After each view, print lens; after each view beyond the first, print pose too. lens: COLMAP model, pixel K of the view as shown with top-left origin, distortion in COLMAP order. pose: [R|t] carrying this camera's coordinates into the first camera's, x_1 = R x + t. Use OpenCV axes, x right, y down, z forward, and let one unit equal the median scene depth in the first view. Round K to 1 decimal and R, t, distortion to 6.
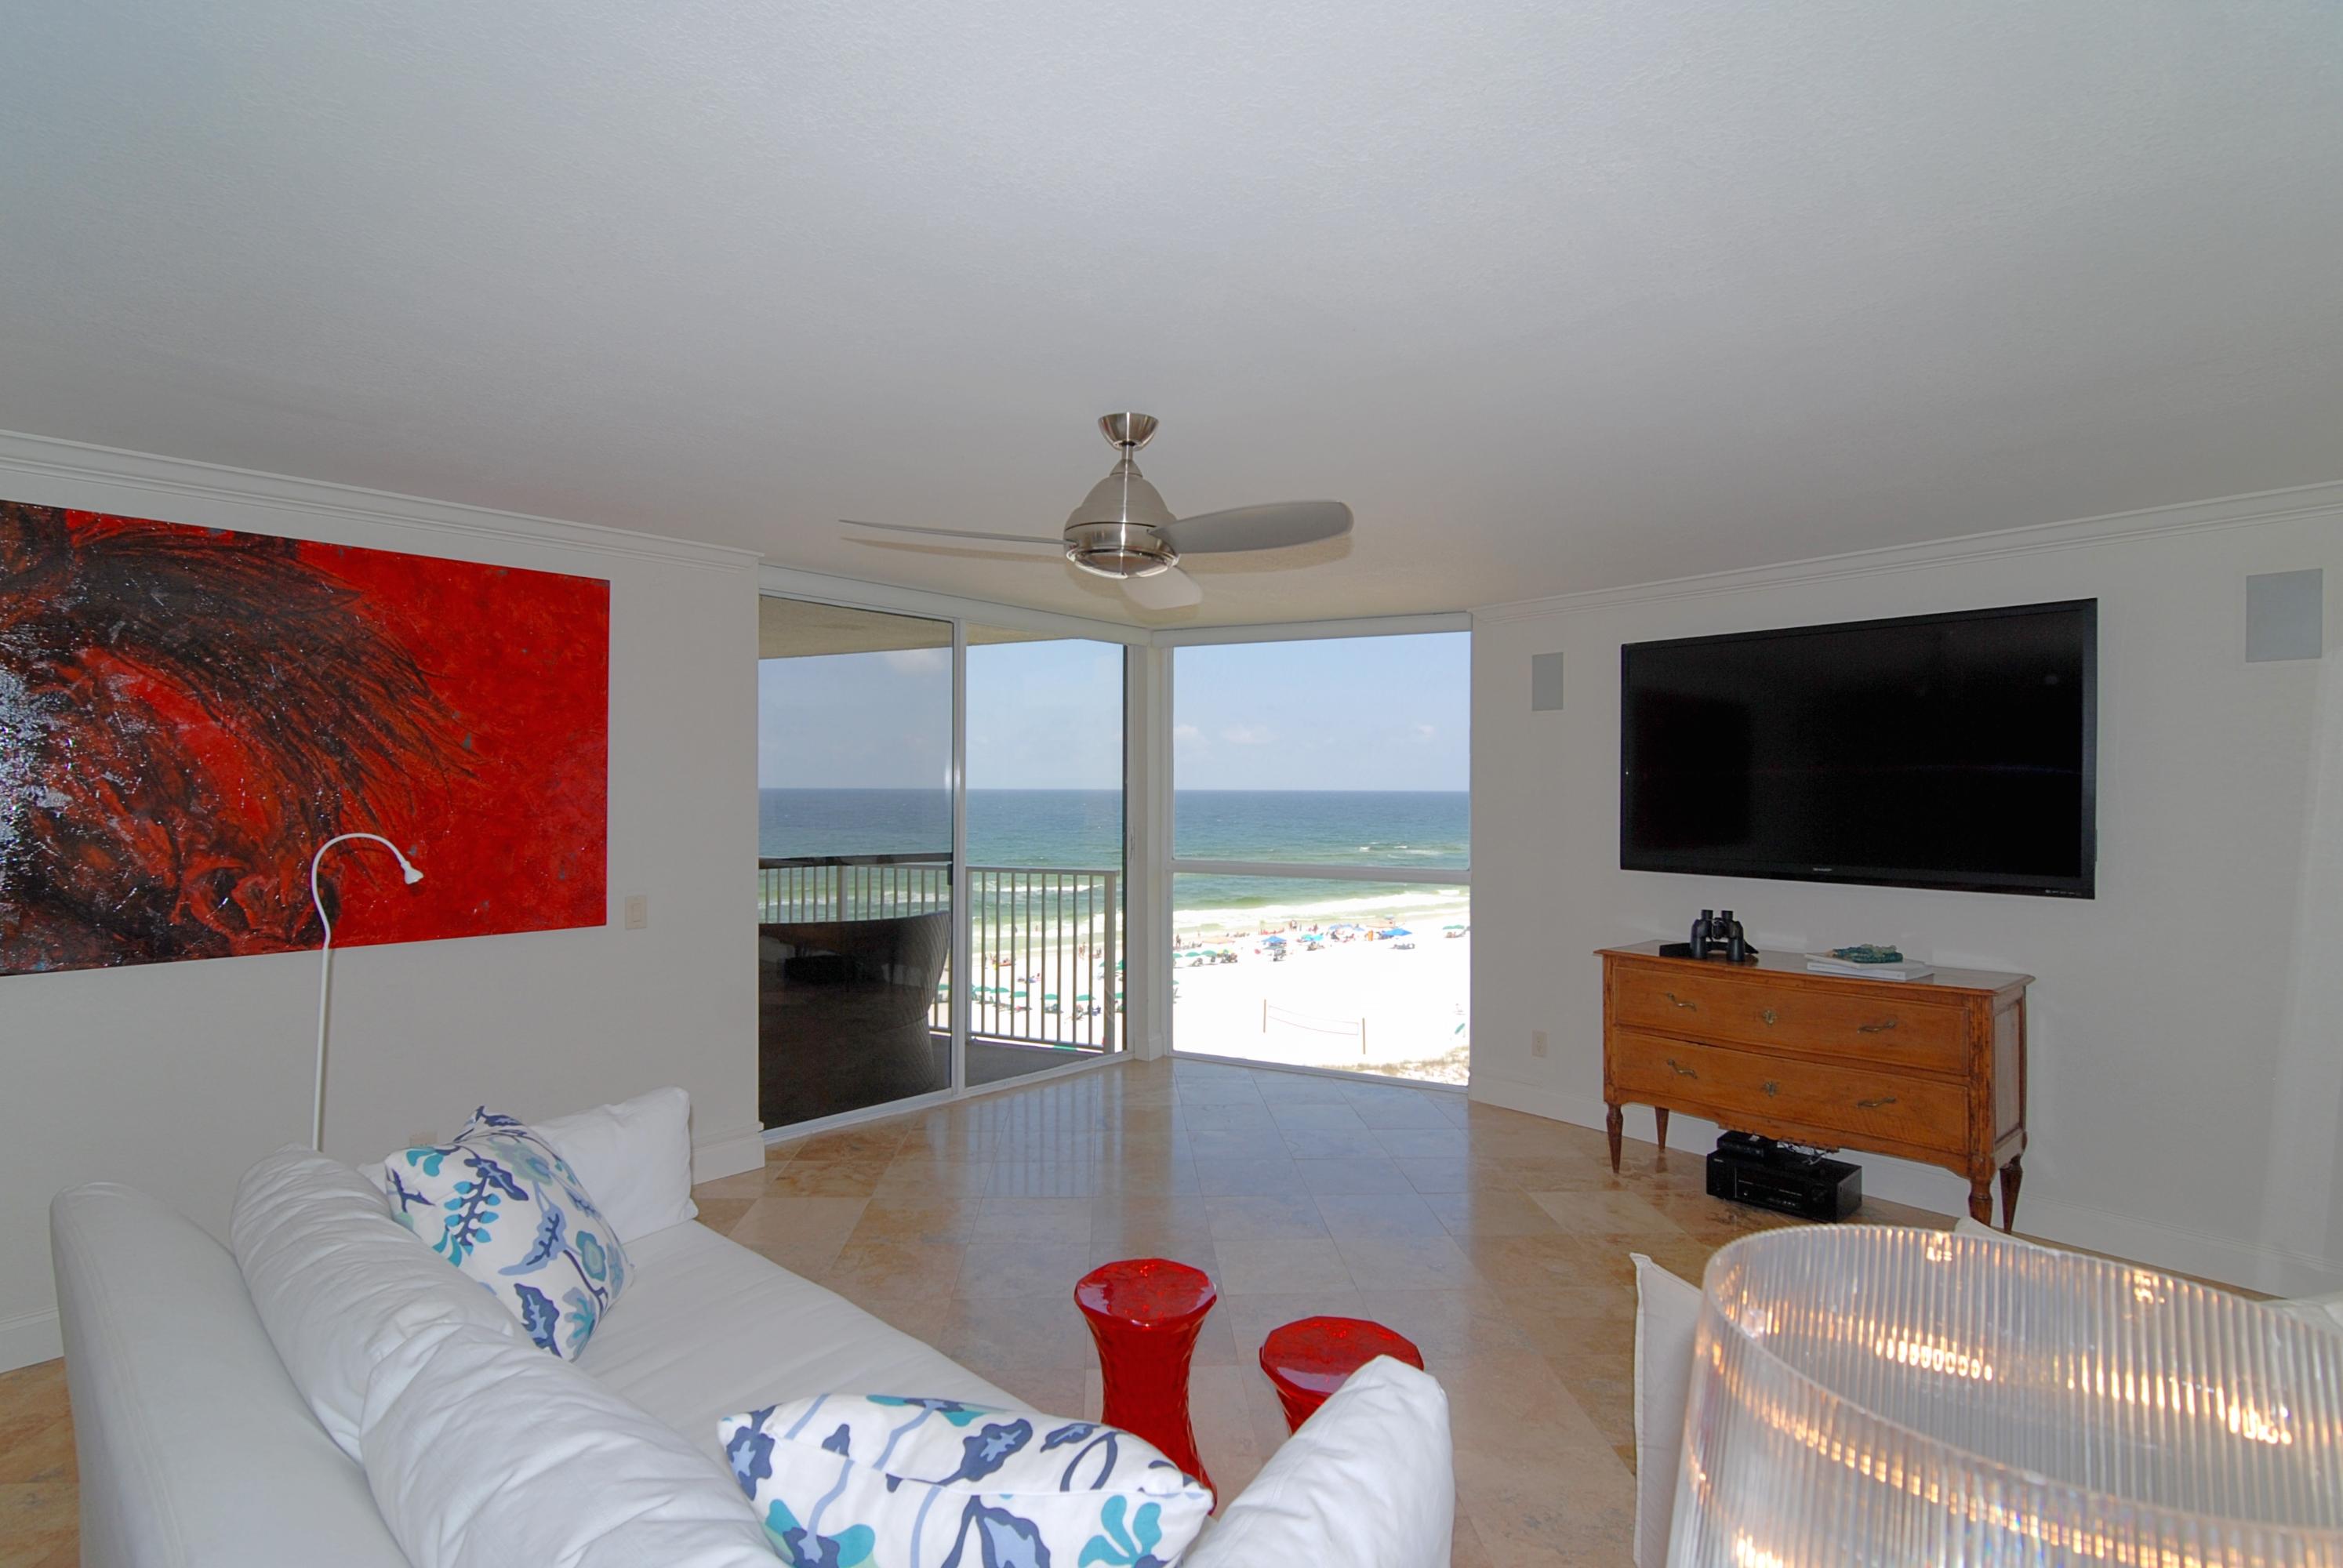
lens RADIAL K [[1140.6, 0, 1160.3], [0, 1140.6, 780.1], [0, 0, 1]] dist [0.000746, 0.000018]
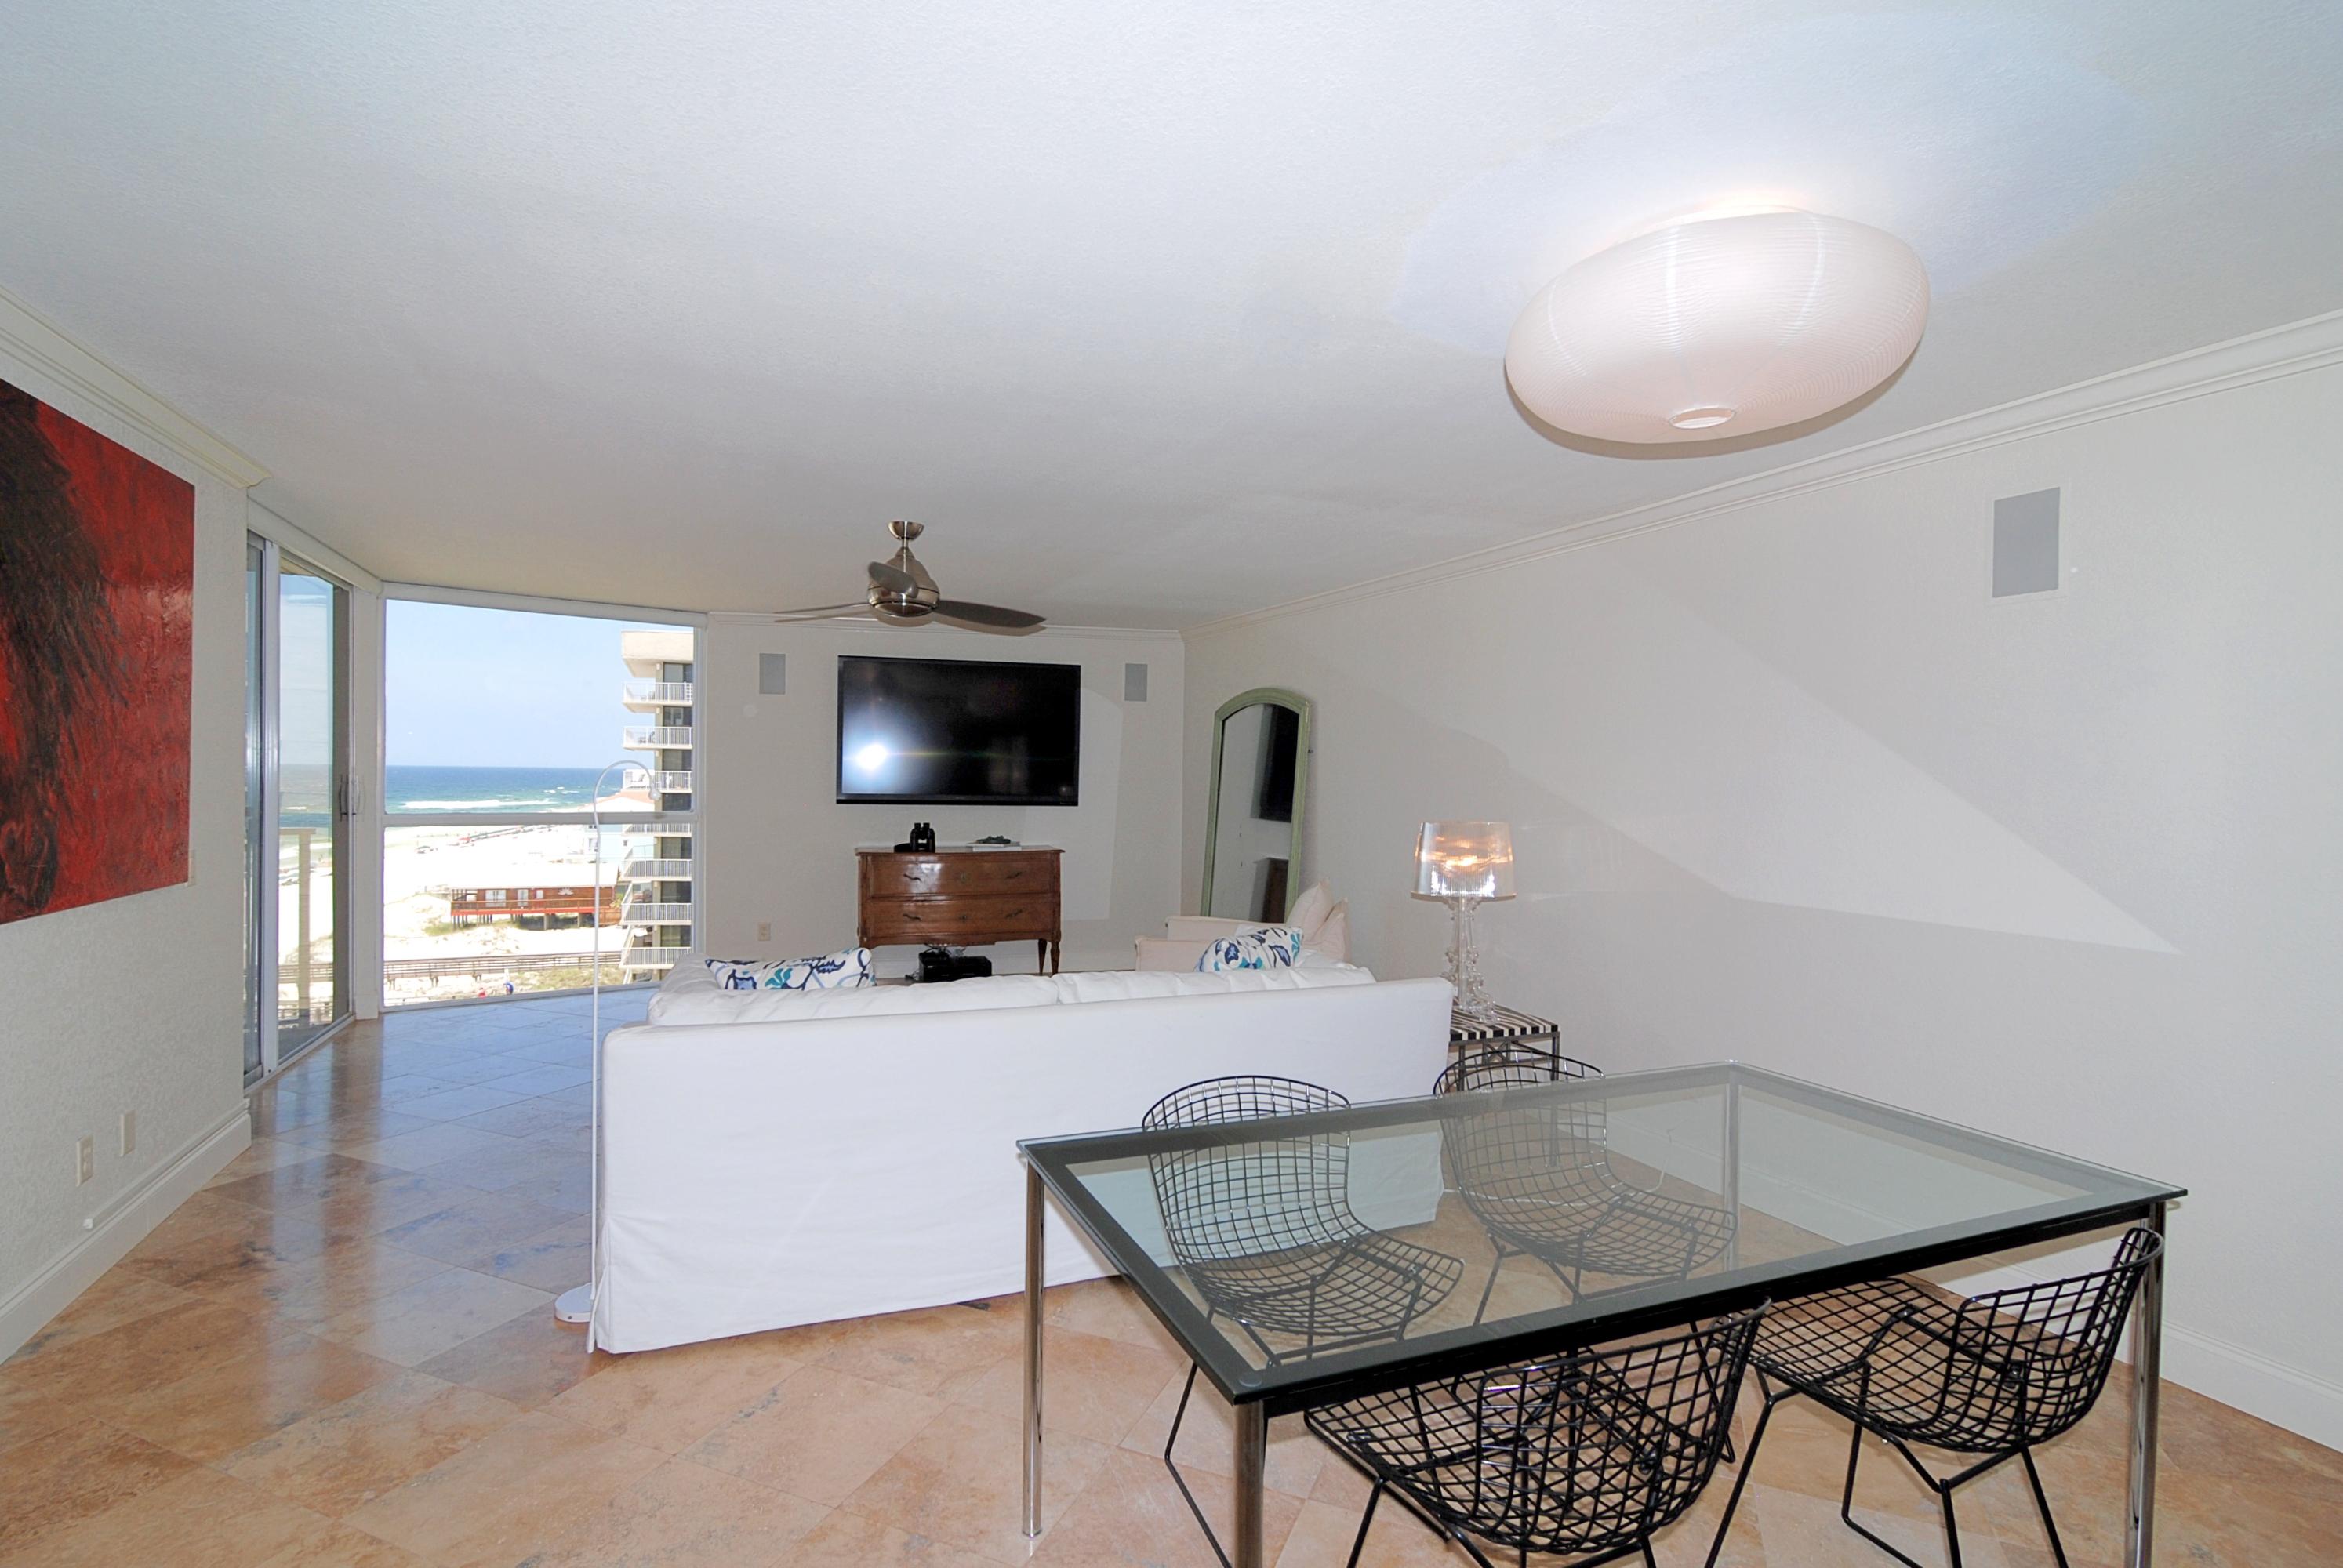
lens RADIAL K [[1132.0, 0, 1159.6], [0, 1132.0, 793.6], [0, 0, 1]] dist [0.005283, 0.001091]
pose [[0.417913, -0.011227, 0.908418, -0.795828], [-0.021261, 0.999529, 0.022134, 0.020779], [-0.908238, -0.028564, 0.417478, -0.029265]]
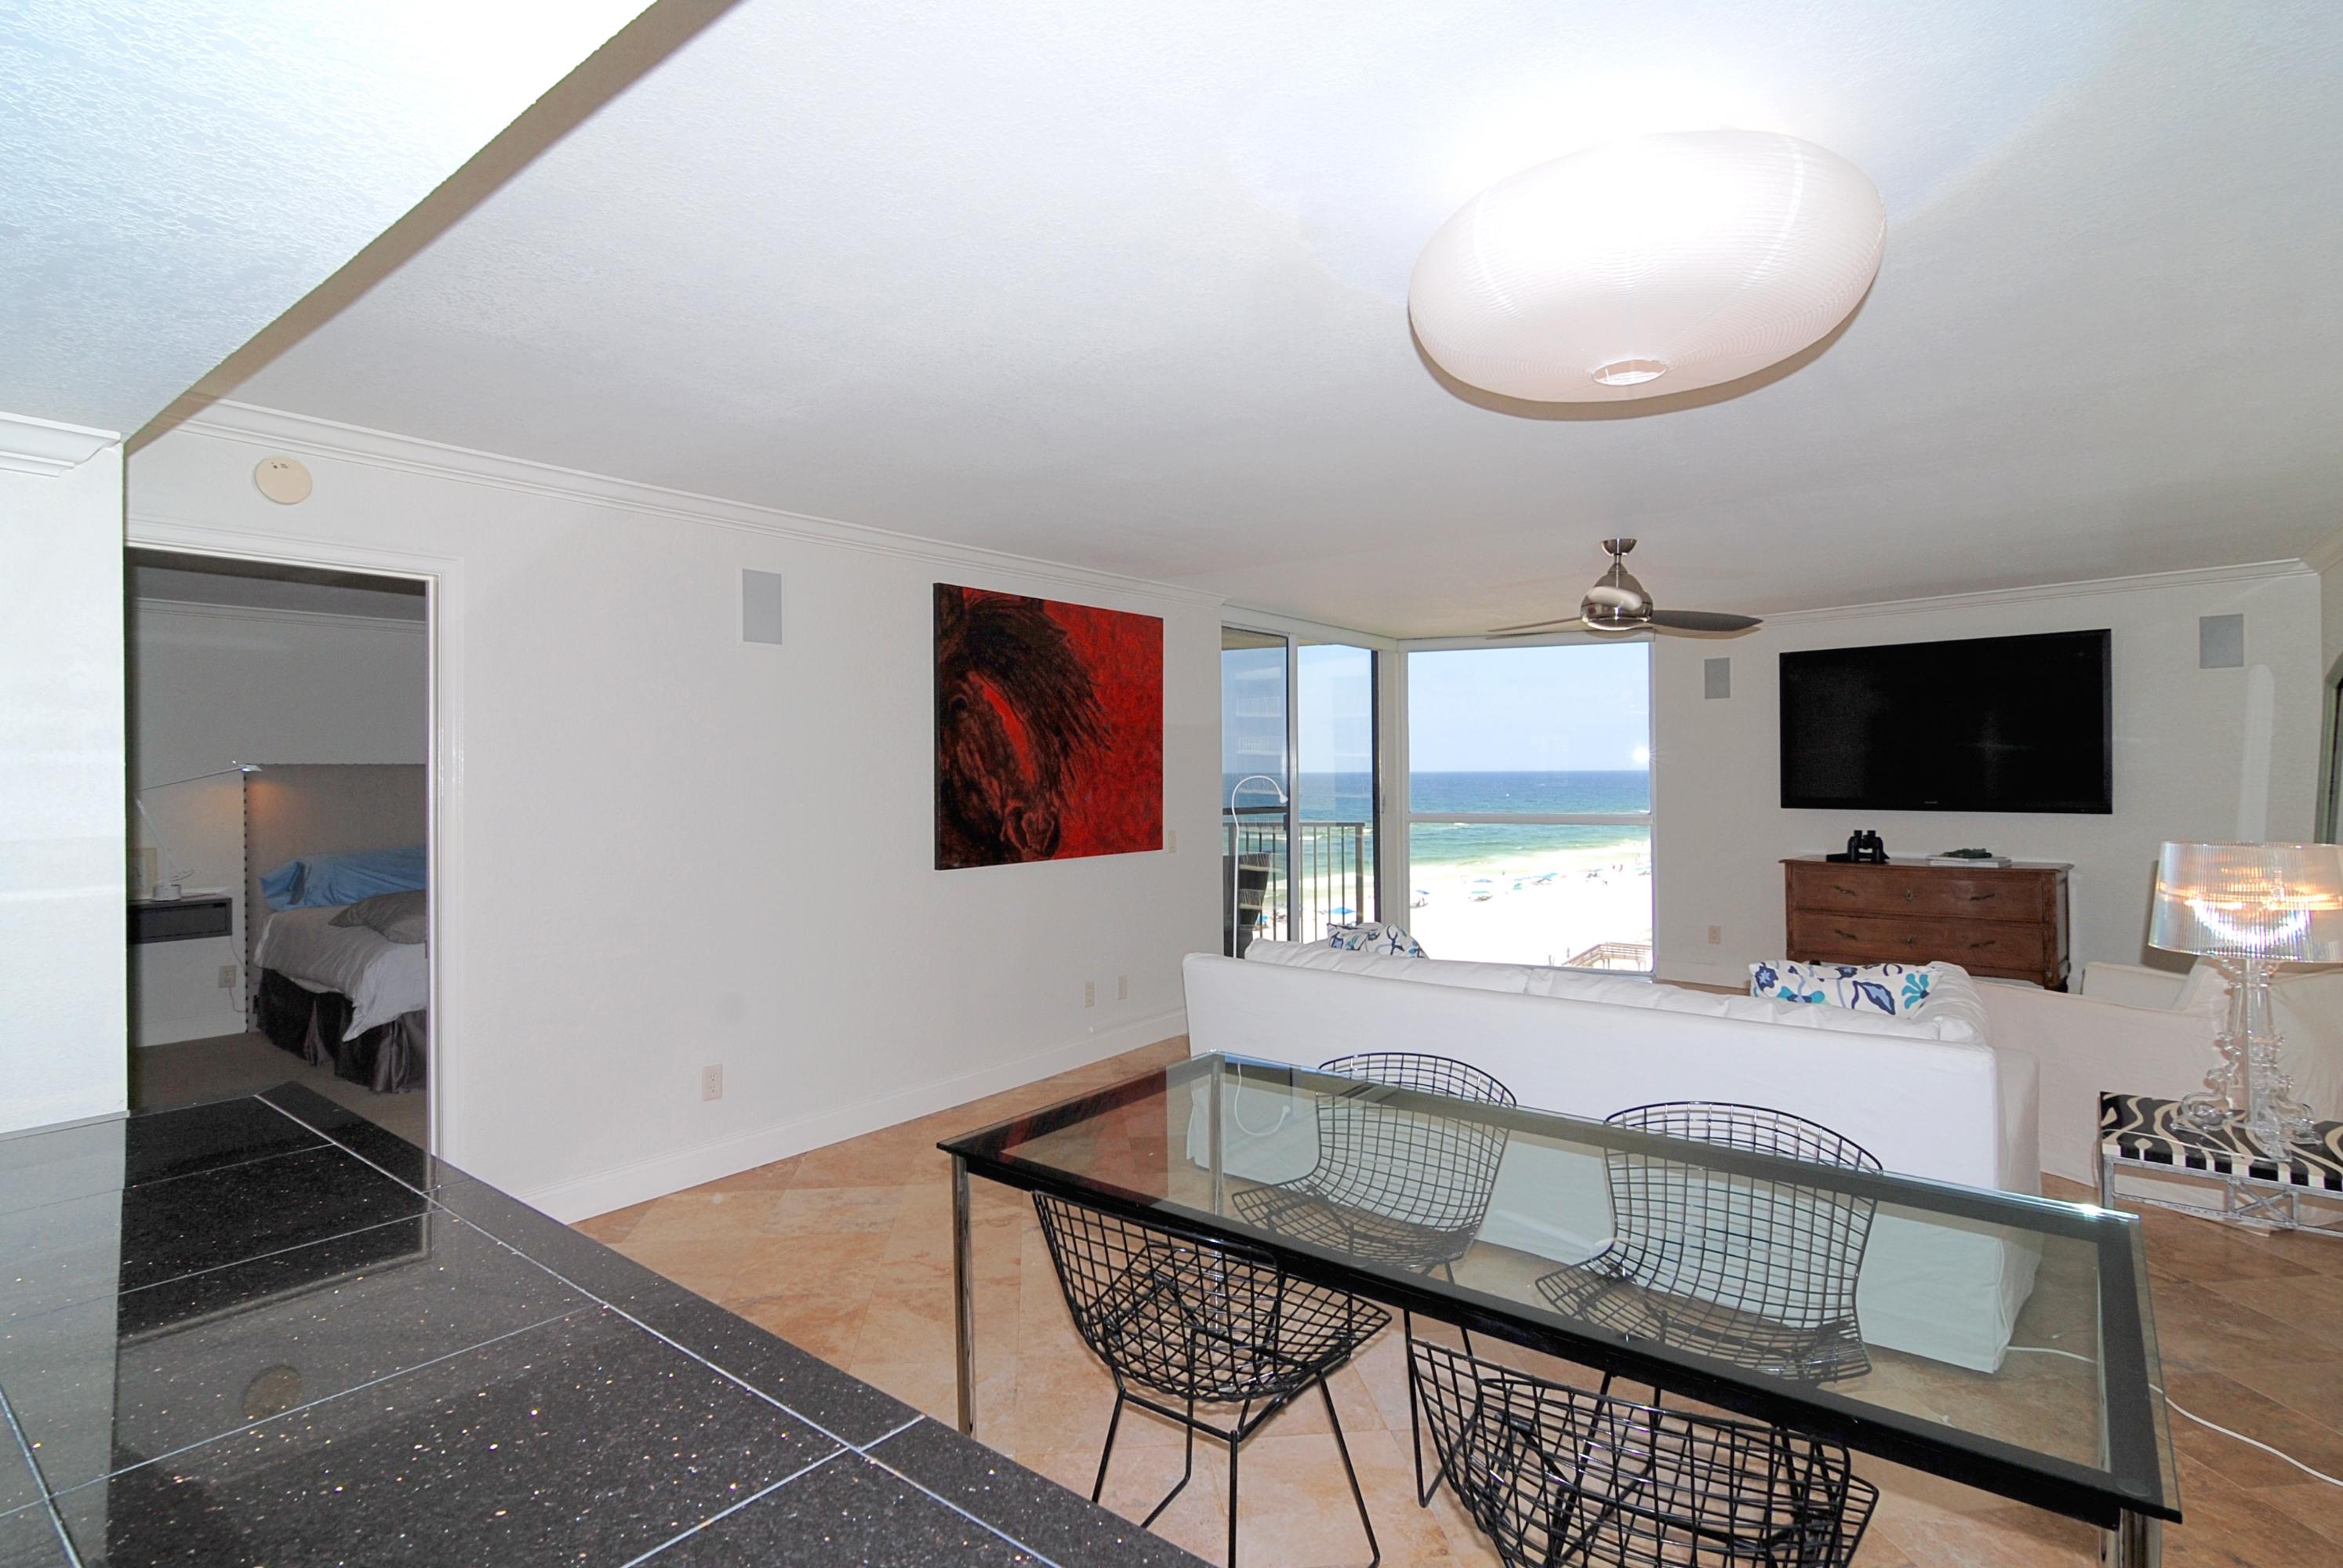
lens RADIAL K [[1160.7, 0, 1179.7], [0, 1160.7, 771.1], [0, 0, 1]] dist [0.016890, 0.000565]
pose [[0.996294, -0.010194, 0.085404, -0.490217], [0.009655, 0.999931, 0.006724, 0.012272], [-0.085467, -0.005875, 0.996324, -0.420511]]
